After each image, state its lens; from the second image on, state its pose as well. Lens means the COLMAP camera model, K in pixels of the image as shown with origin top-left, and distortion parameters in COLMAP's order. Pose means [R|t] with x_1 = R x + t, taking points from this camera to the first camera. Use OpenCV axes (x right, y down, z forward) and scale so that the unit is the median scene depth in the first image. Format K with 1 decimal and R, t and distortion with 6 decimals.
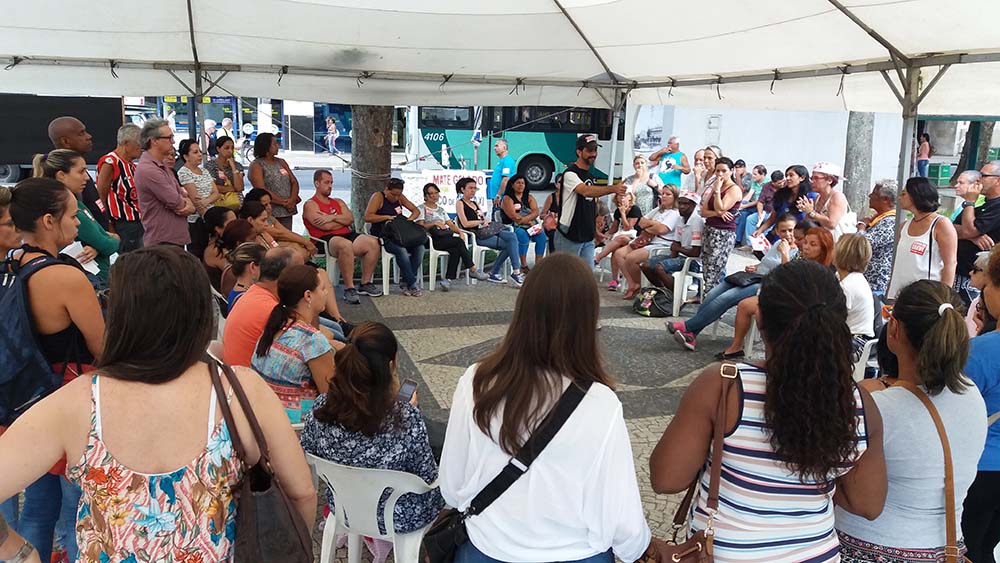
lens RADIAL K [[818.6, 0, 500.0], [0, 818.6, 281.5], [0, 0, 1]] dist [0.187750, -0.361149]
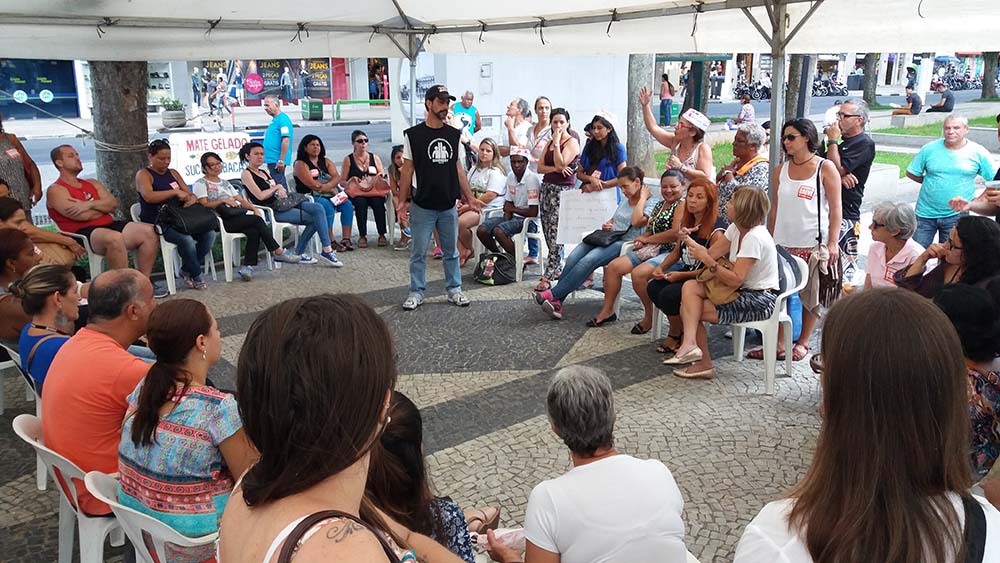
lens RADIAL K [[818.6, 0, 500.0], [0, 818.6, 281.5], [0, 0, 1]] dist [0.187750, -0.361149]
pose [[0.945321, -0.113335, 0.305817, -0.085720], [0.095501, 0.992770, 0.072711, -0.025544], [-0.311847, -0.039530, 0.949310, 0.114782]]
